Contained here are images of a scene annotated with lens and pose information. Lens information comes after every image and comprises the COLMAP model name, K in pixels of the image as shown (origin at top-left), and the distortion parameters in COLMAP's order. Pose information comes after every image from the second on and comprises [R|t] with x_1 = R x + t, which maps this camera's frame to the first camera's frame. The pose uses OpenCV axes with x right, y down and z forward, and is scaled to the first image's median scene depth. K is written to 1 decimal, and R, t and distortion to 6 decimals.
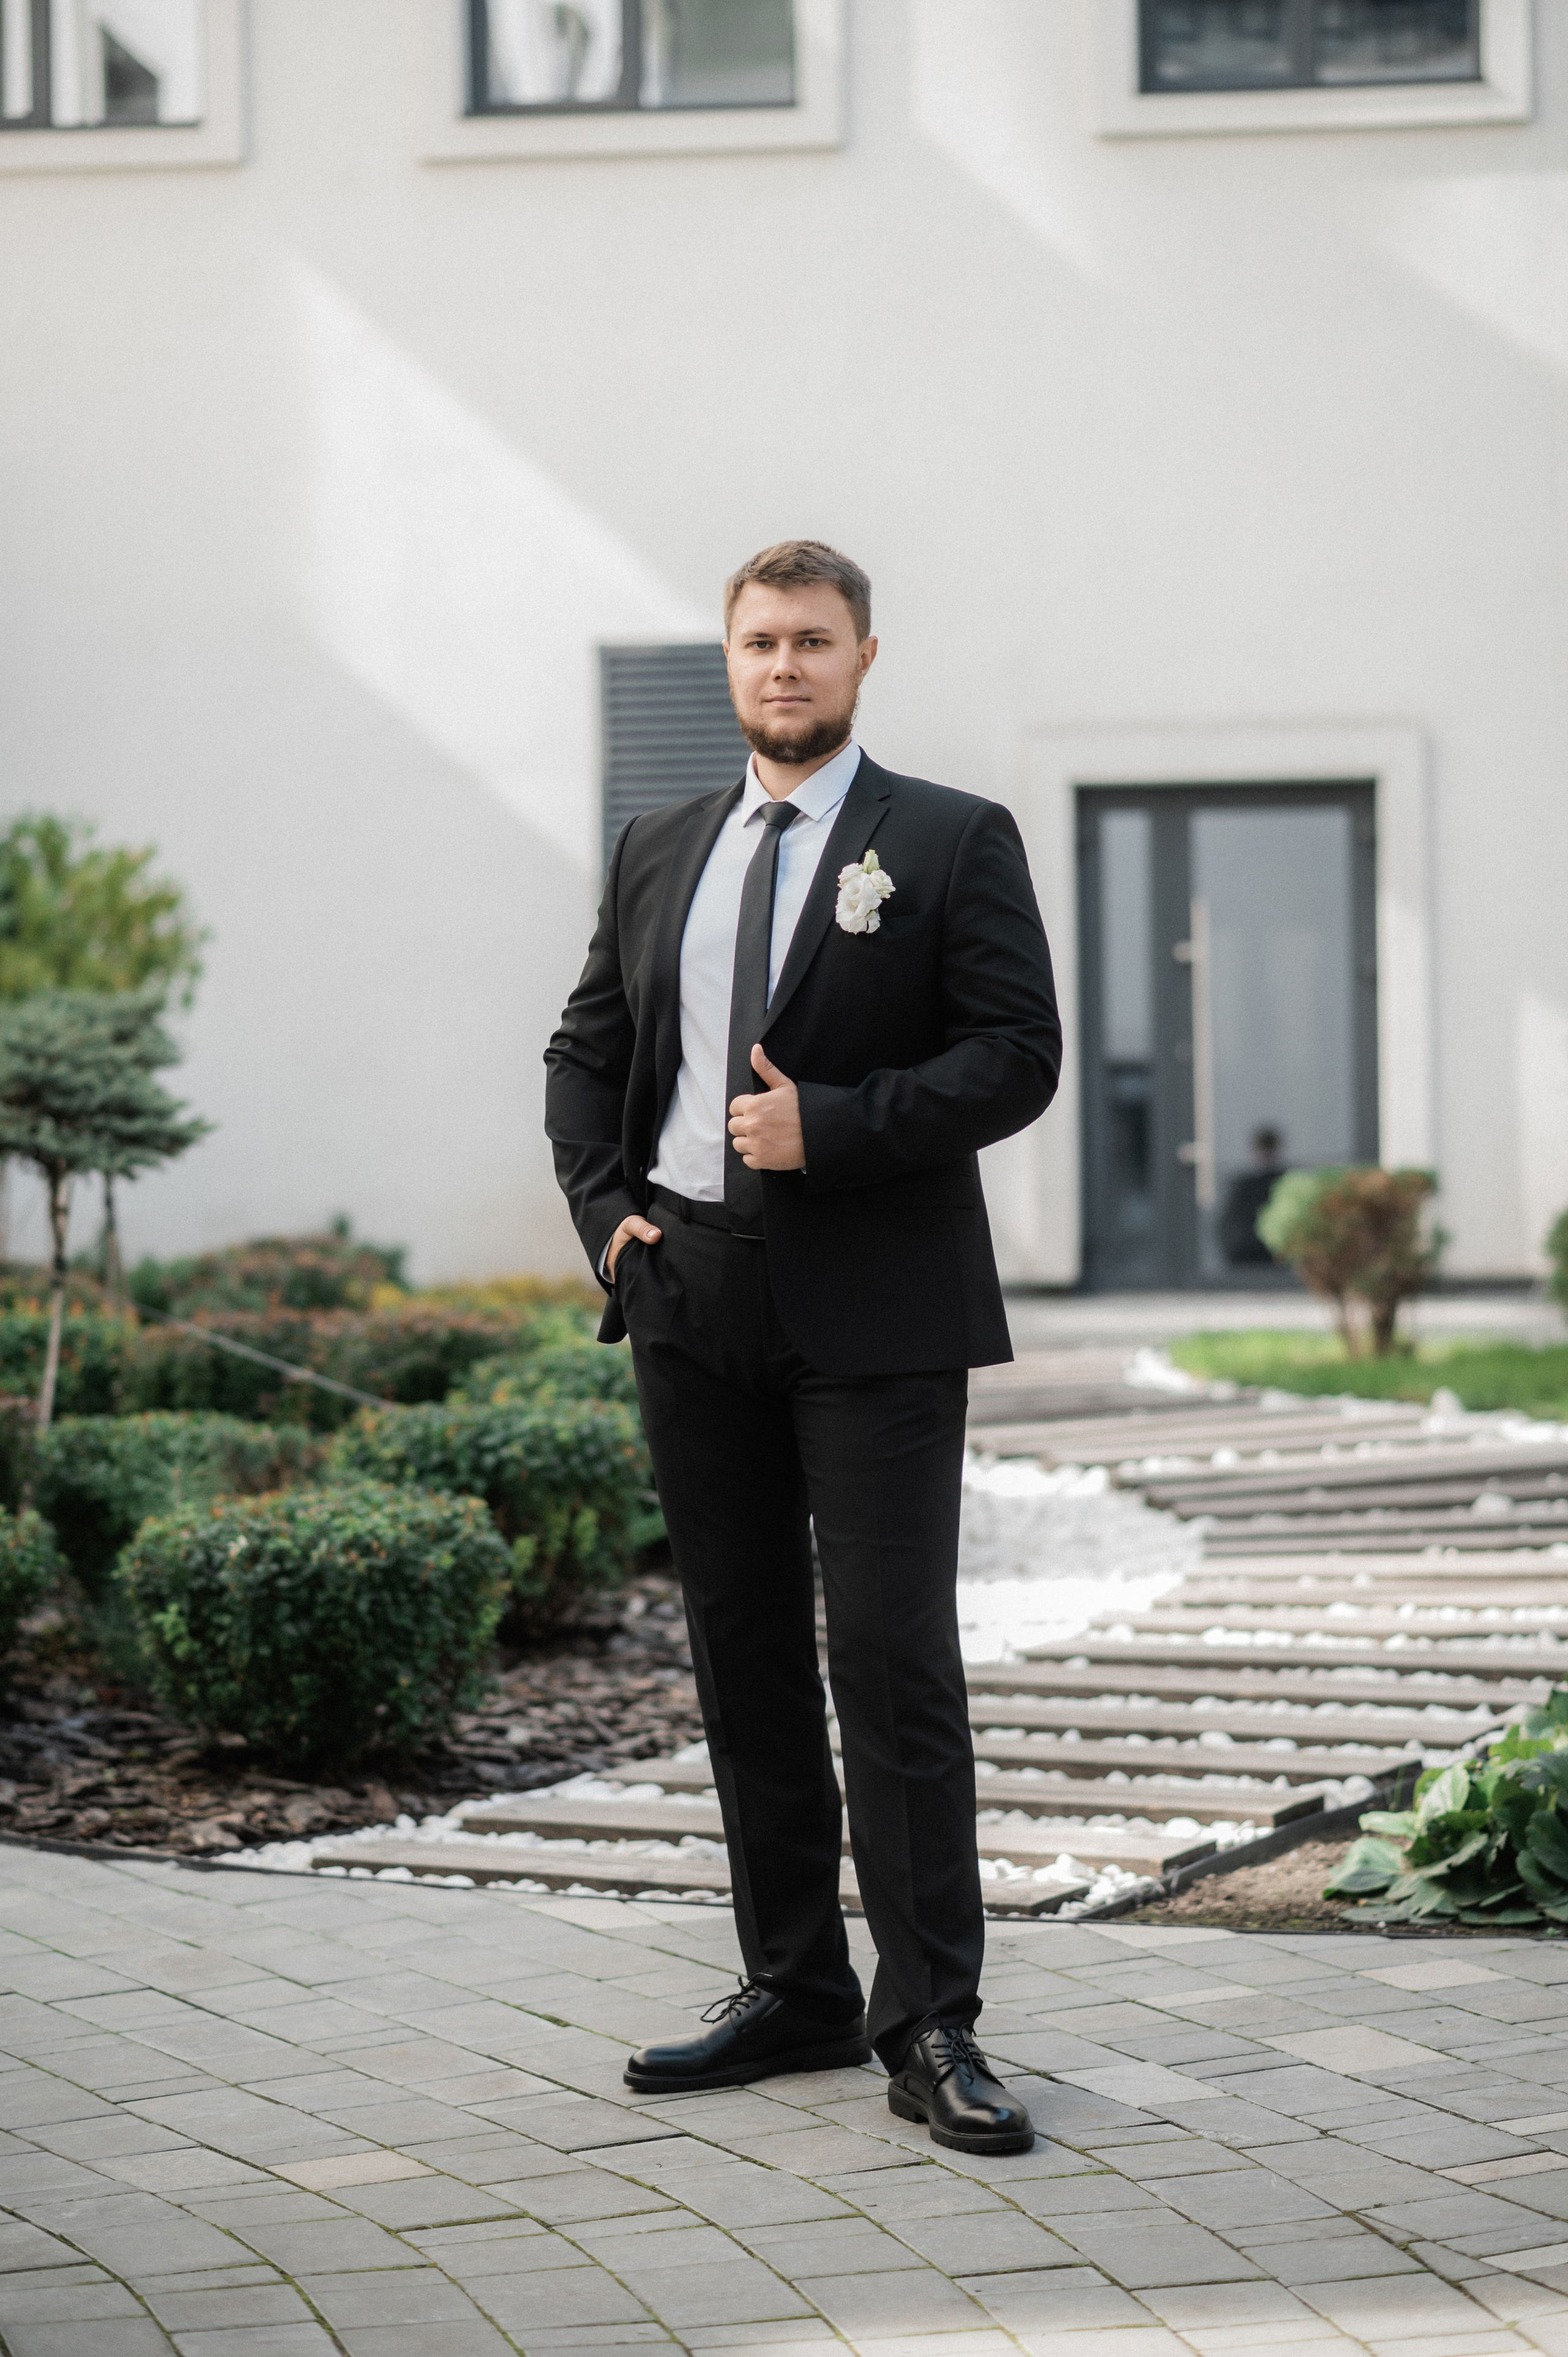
lens RADIAL K [[5742.2, 0, 778.7], [0, 5742.2, 1140.5], [0, 0, 1]] dist [0.023975, 0.397025]
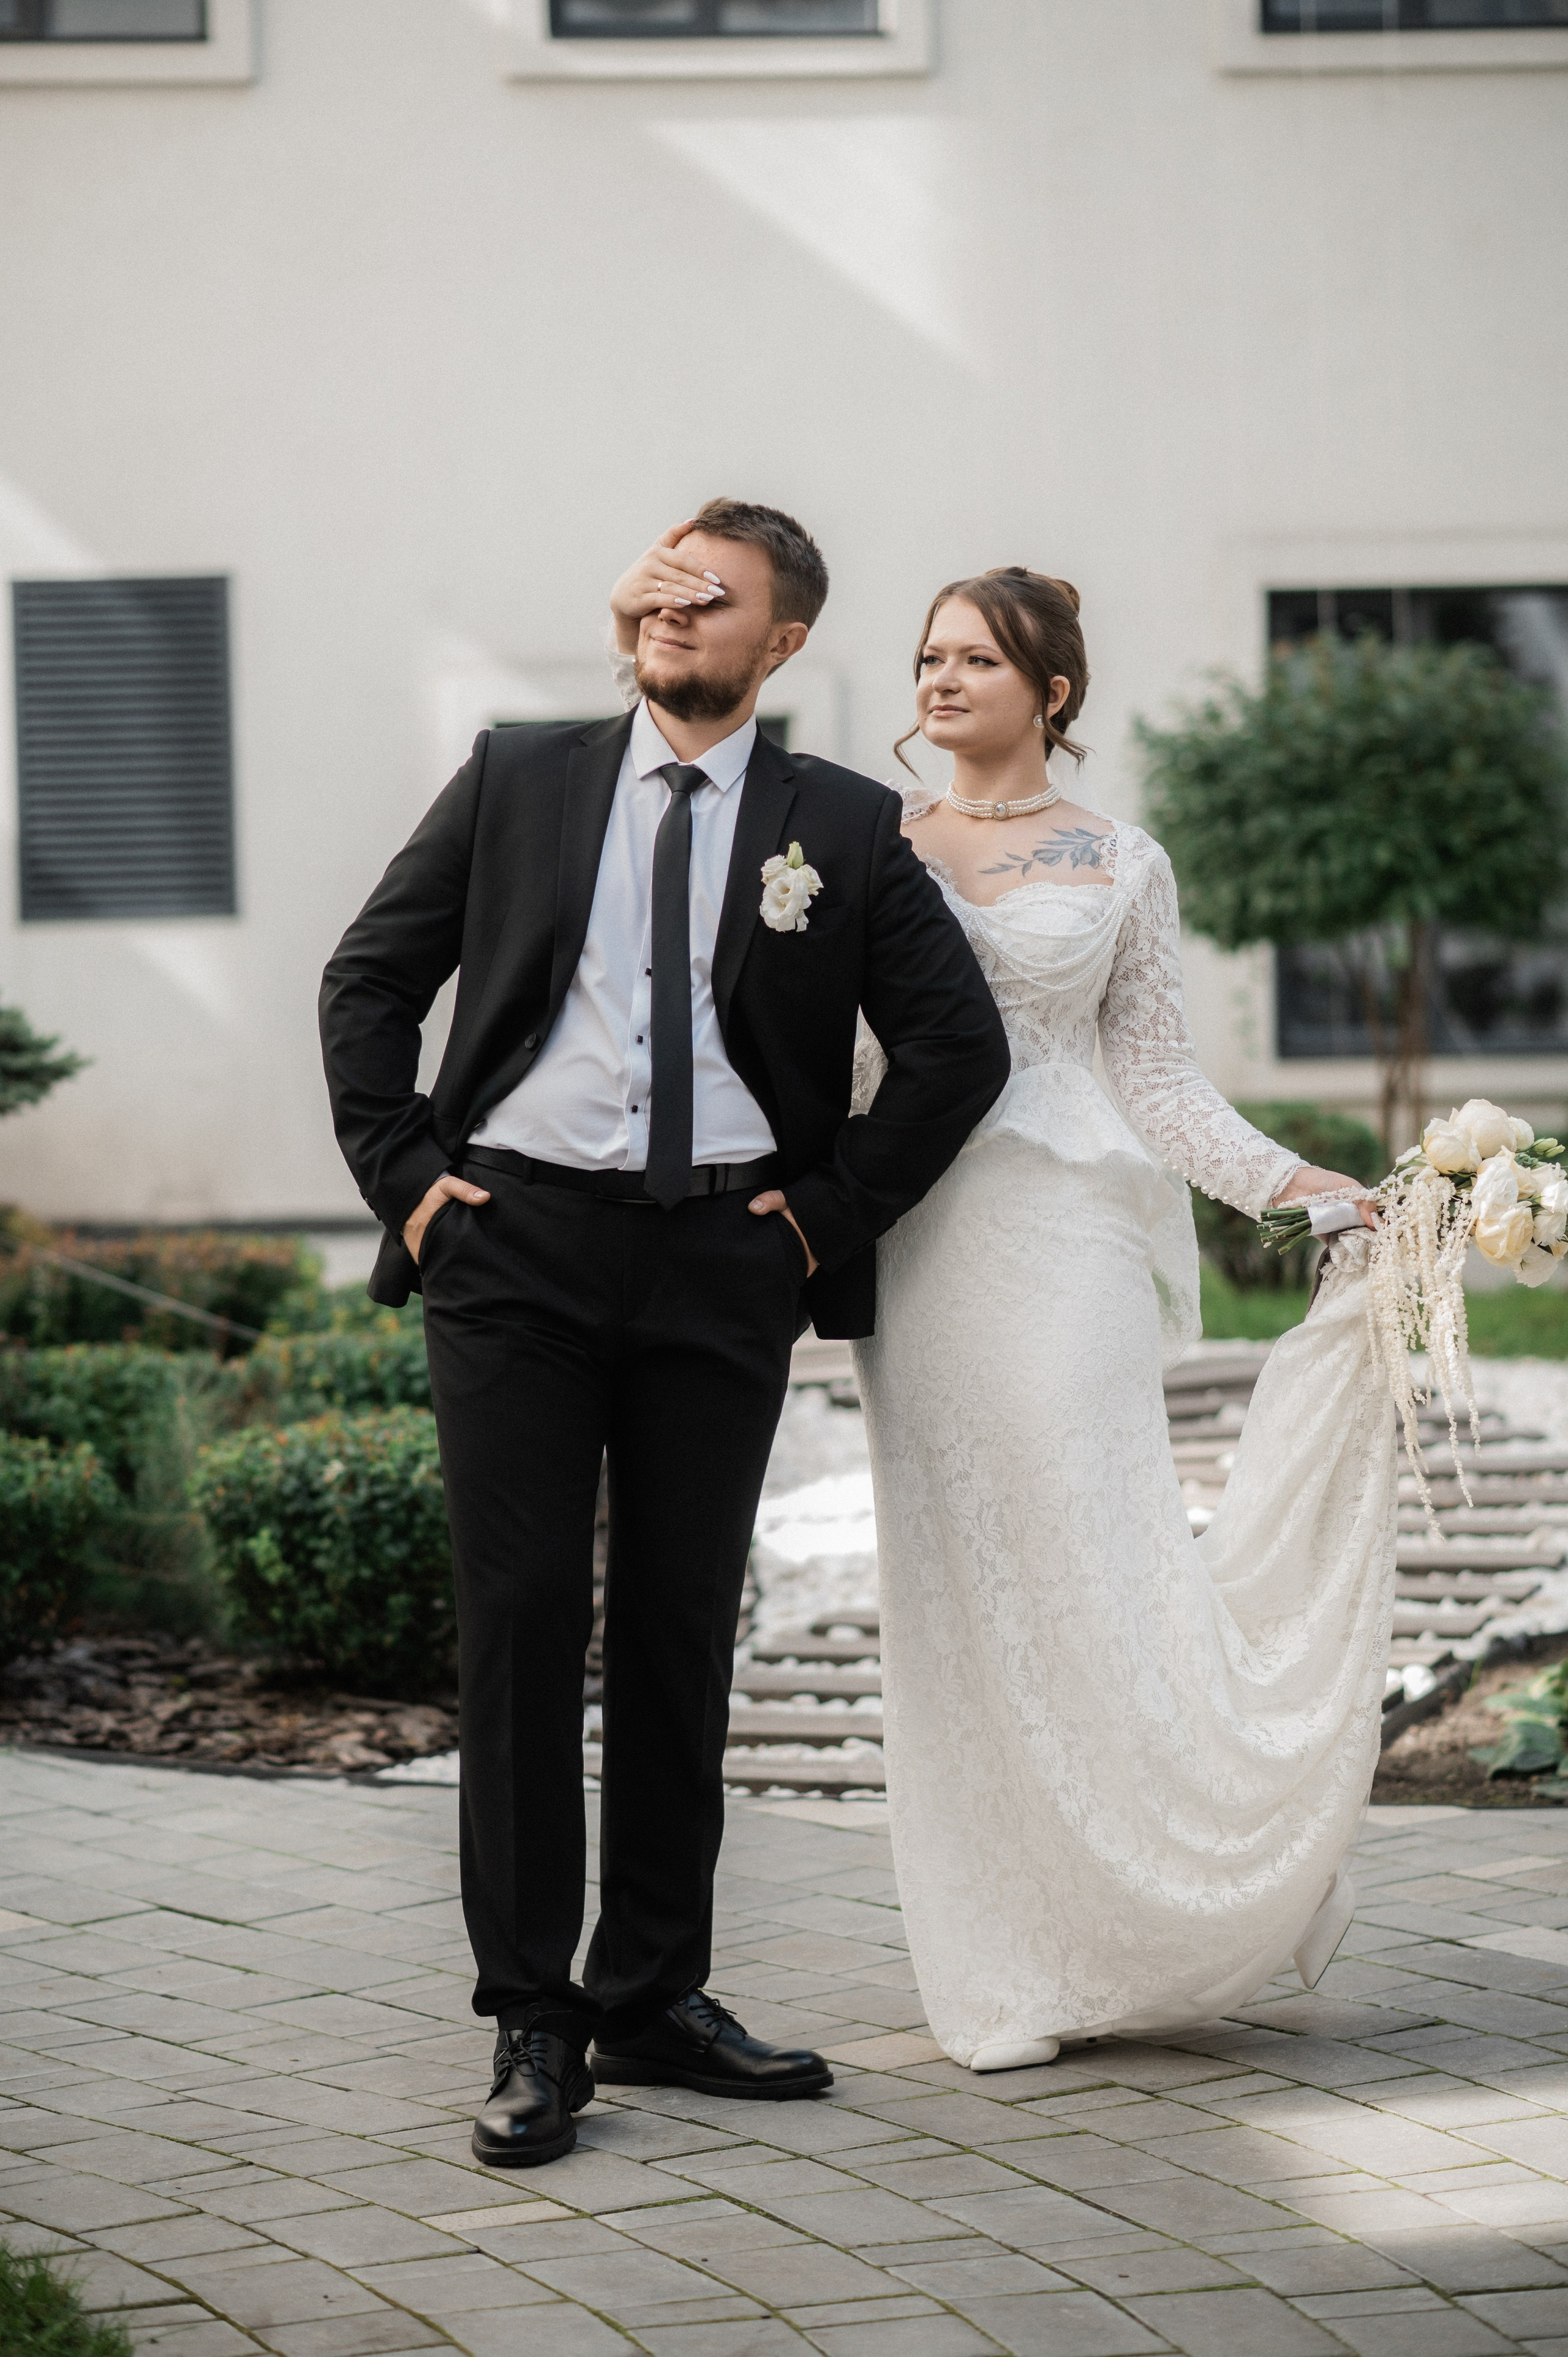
lens RADIAL K [[5769.4, 0, 789.8], [0, 5769.4, 1099.8], [0, 0, 1]] dist [0.056724, 0.542402]
pose [[0.982687, -0.009750, 0.185015, -0.202854], [0.009002, 0.999948, 0.004880, 0.000580], [-0.185053, -0.003130, 0.982724, -0.020289]]
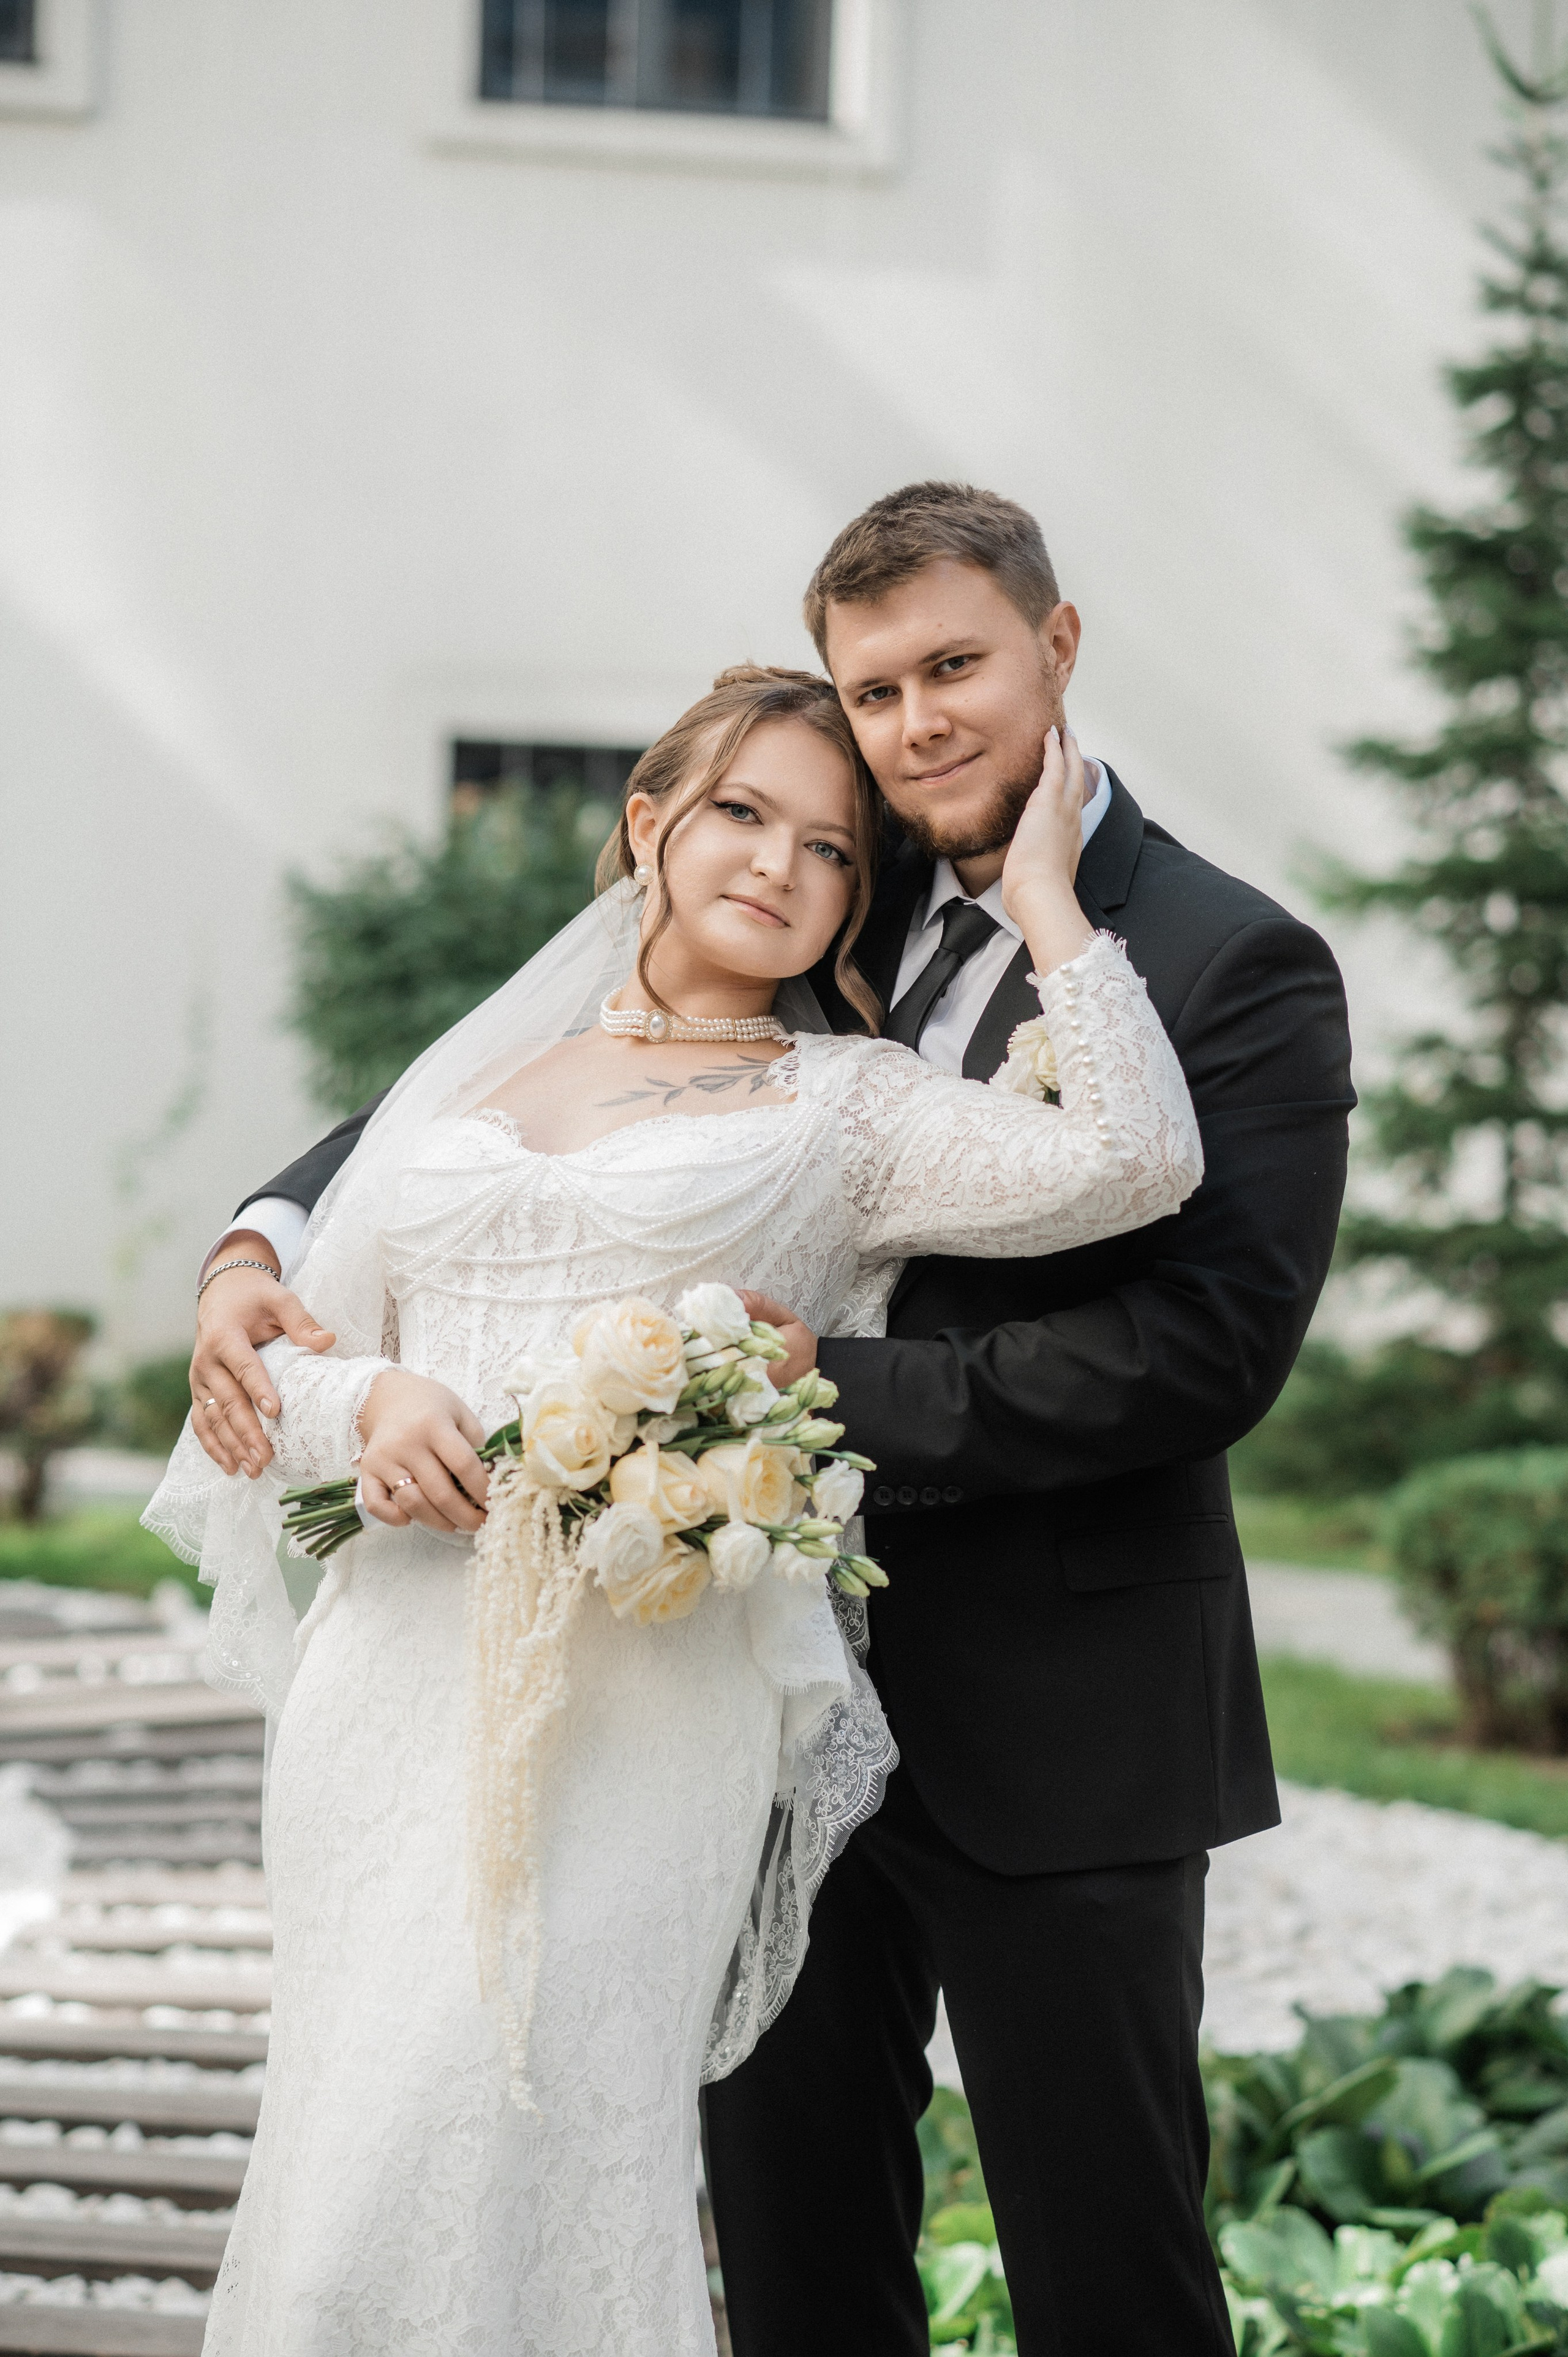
lens RADIAL K [[5712.4, 0, 784.0], [0, 5712.4, 1178.5], [0, 0, 1]] dist [0.237552, 0.756650]
pose [[0.943753, 0.046199, 0.327407, -0.122722], [-0.043886, 0.998932, -0.014455, -0.011798], [-0.327725, -0.000727, 0.944773, 0.289199]]
